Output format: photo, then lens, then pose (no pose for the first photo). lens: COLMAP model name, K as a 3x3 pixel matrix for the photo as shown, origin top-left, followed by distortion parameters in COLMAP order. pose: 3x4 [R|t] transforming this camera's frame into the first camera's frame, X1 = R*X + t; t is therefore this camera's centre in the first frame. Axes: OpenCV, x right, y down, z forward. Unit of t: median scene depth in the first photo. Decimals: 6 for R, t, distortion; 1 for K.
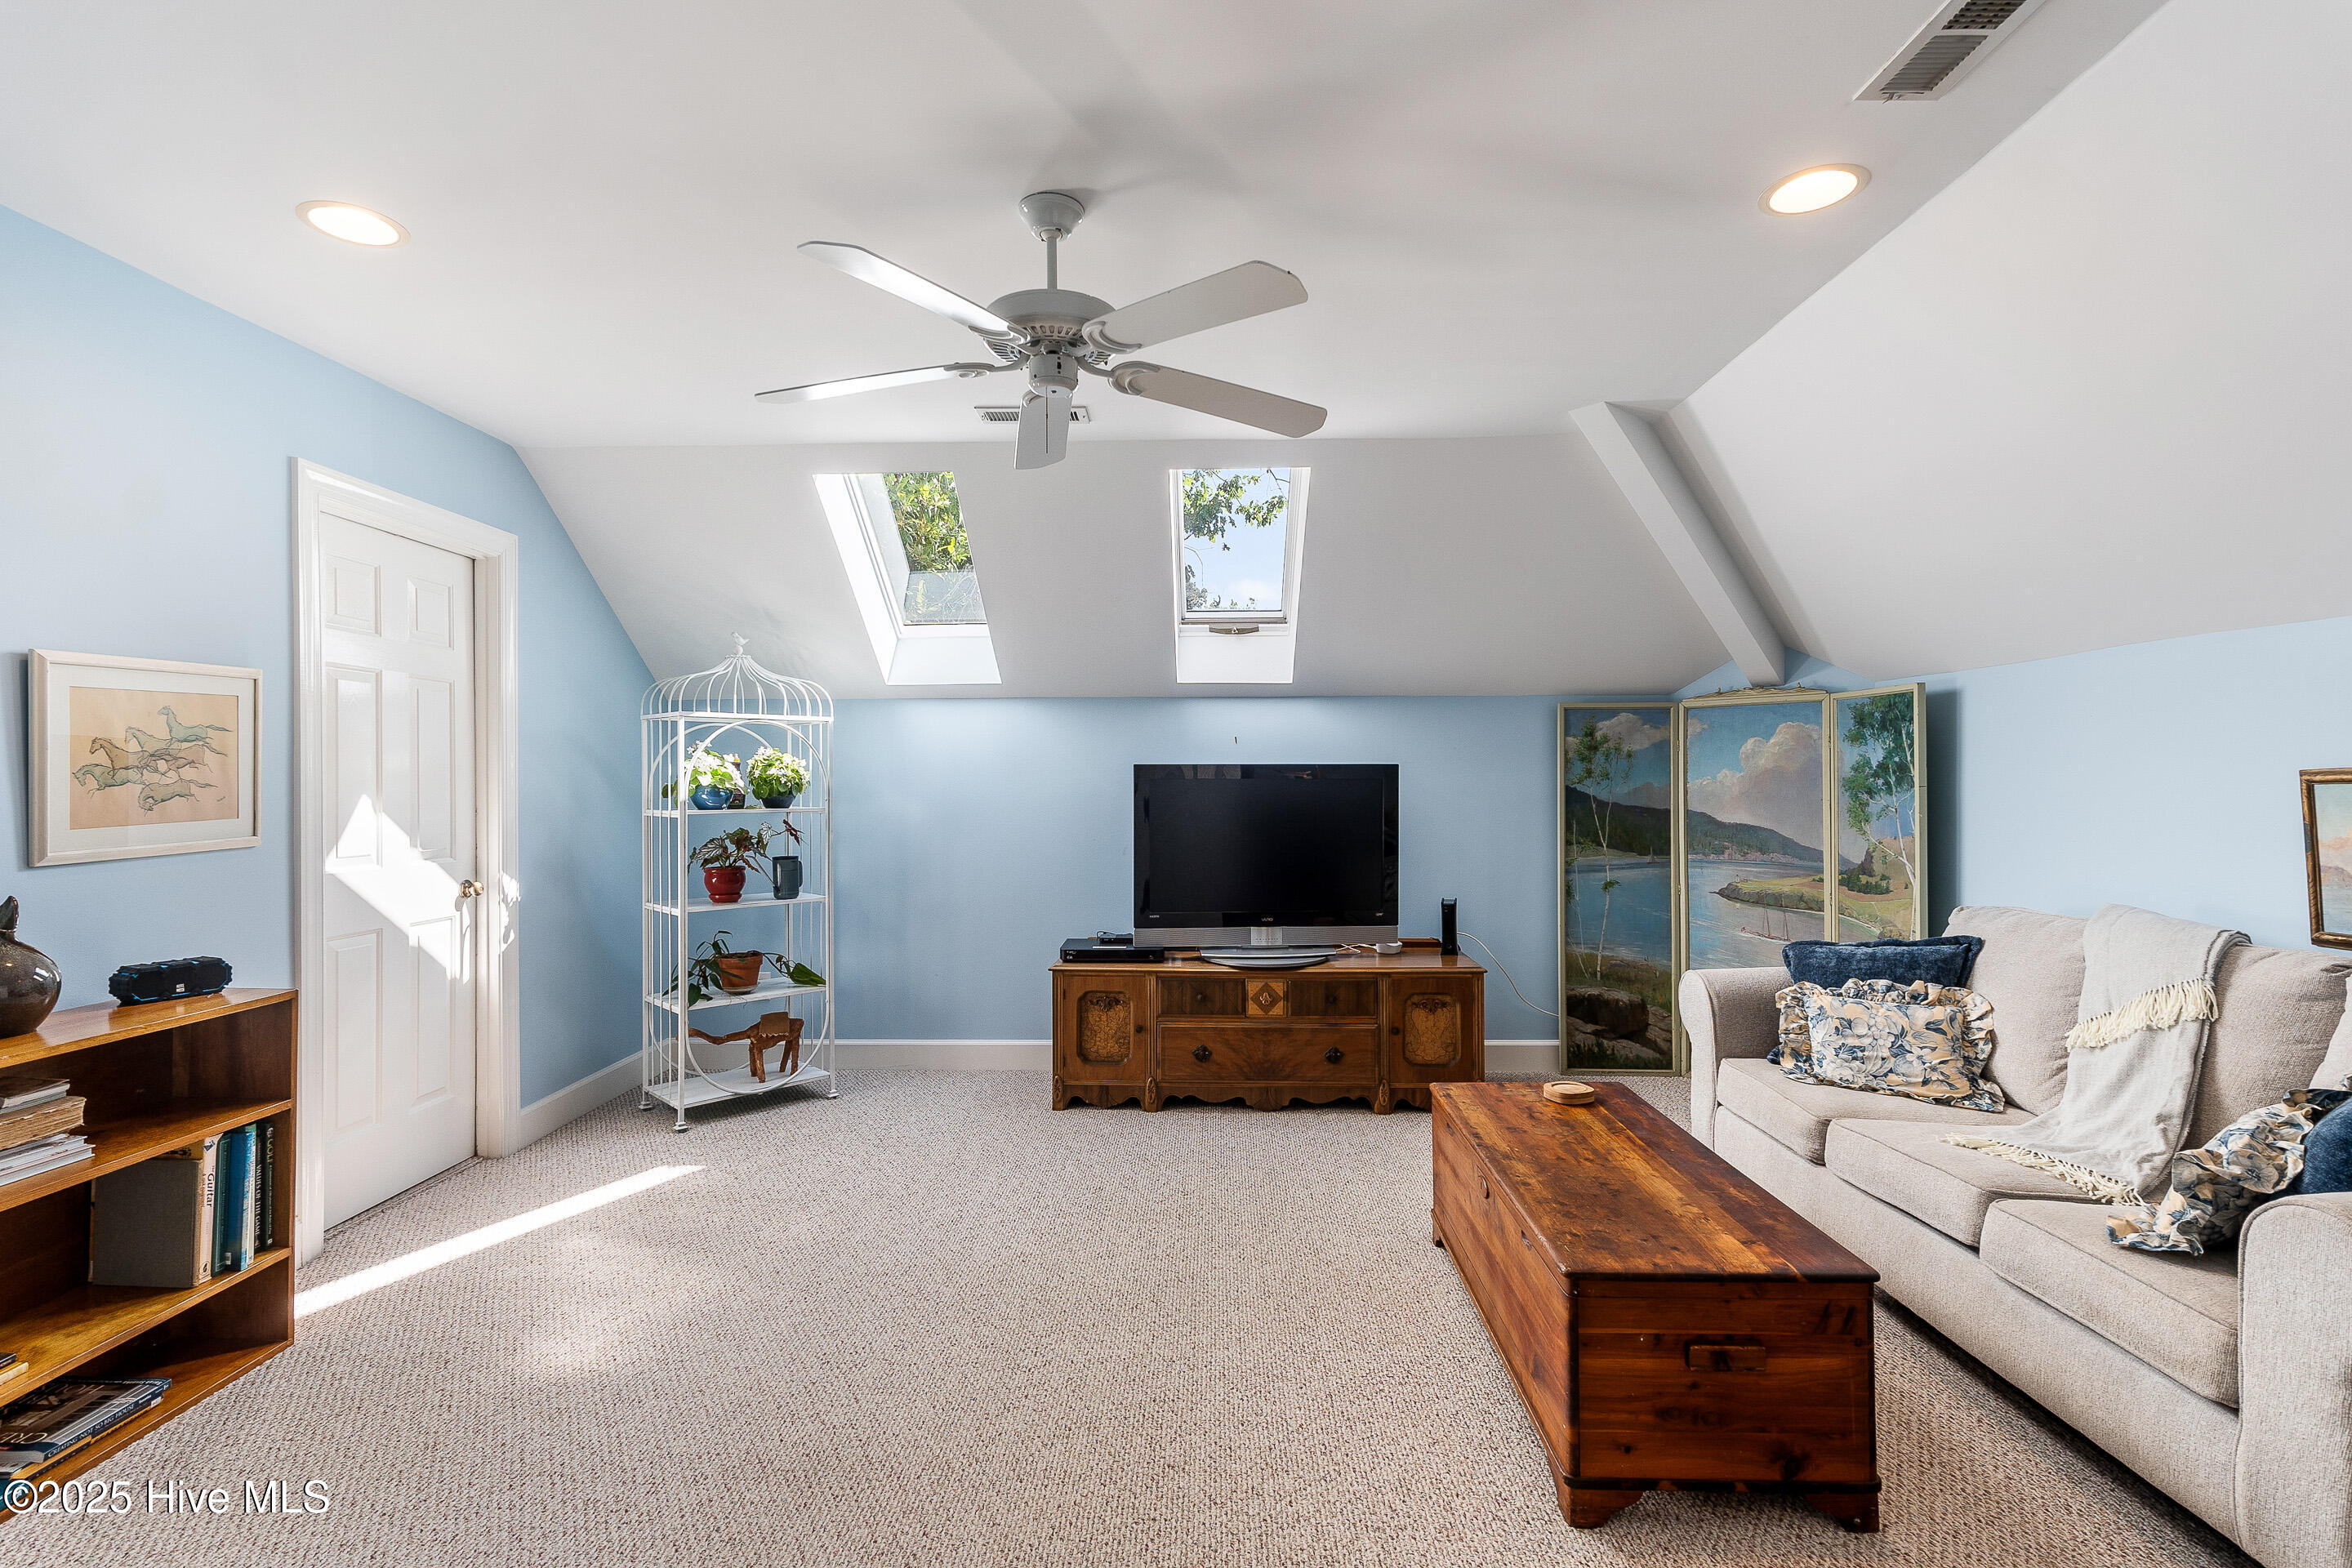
lens RADIAL K [[1123.7, 0, 1175.9], [0, 1123.7, 780.4], [0, 0, 1]] dist [-0.005410, -0.000010]
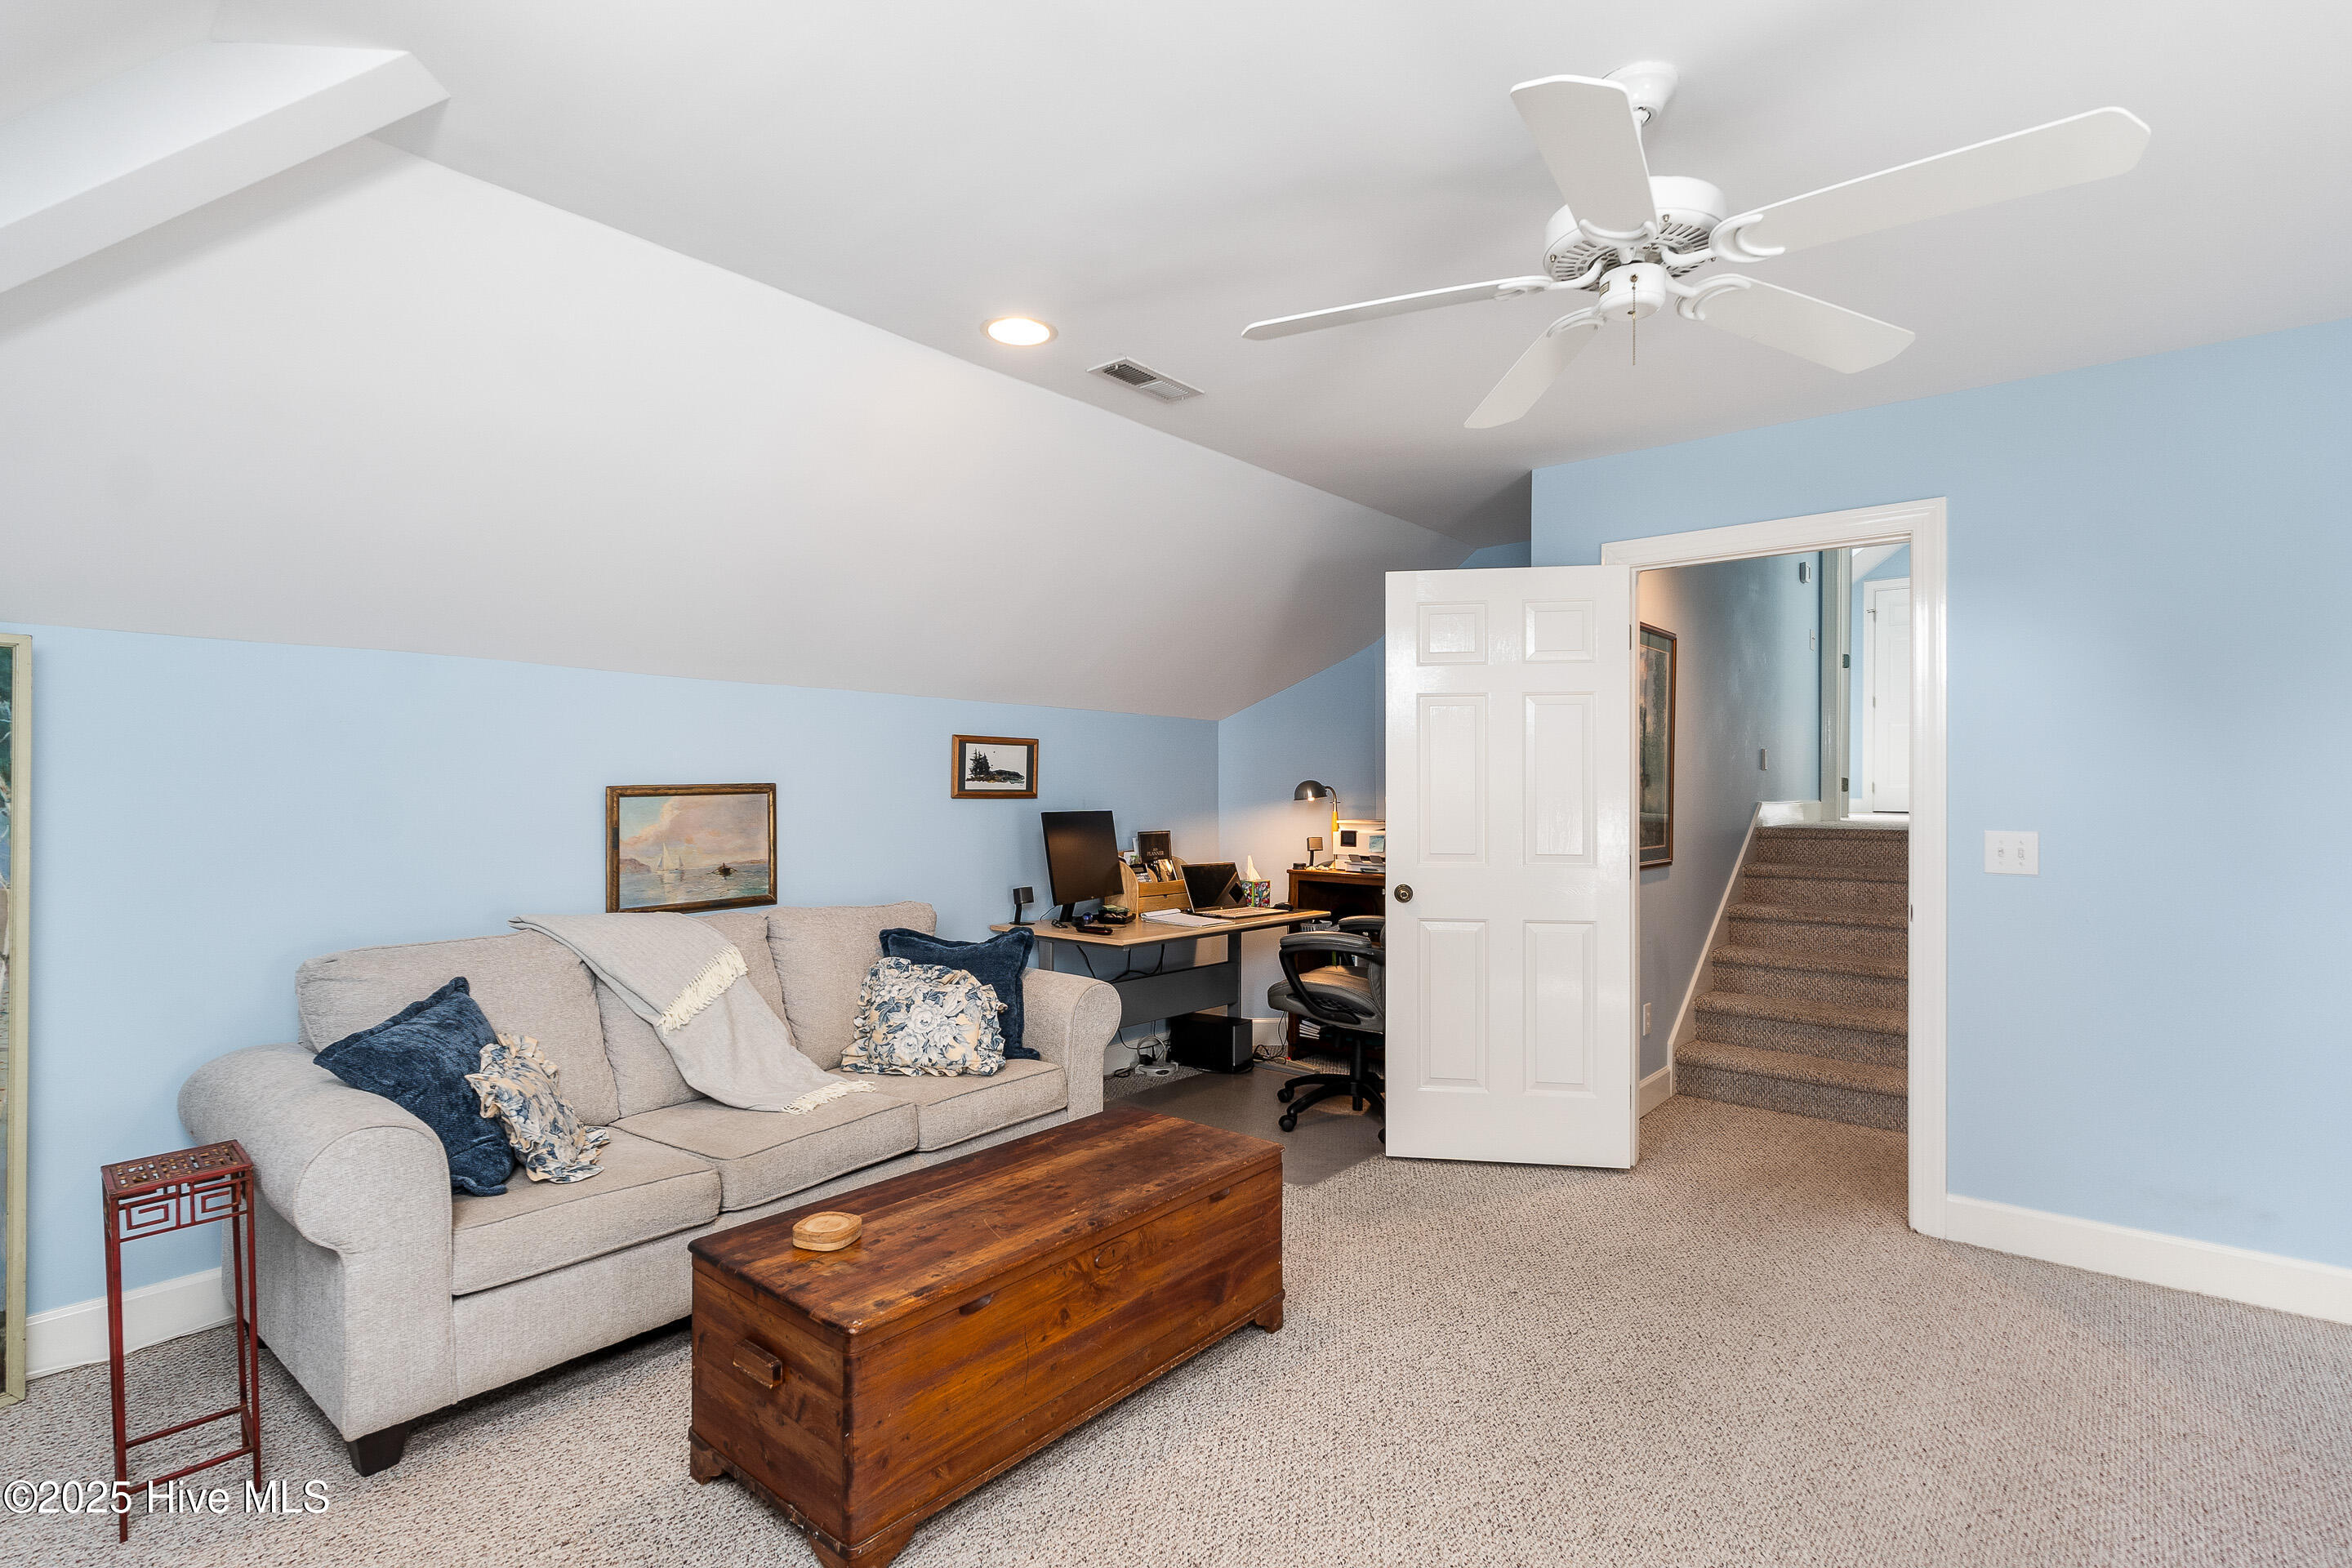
lens RADIAL K [[1123.7, 0, 1172.0], [0, 1123.7, 793.3], [0, 0, 1]] dist [-0.005410, -0.000010]
pose [[-0.782582, -0.001886, 0.622544, -0.314693], [0.001014, 0.999990, 0.004304, -0.006824], [-0.622546, 0.003999, -0.782573, 1.657430]]
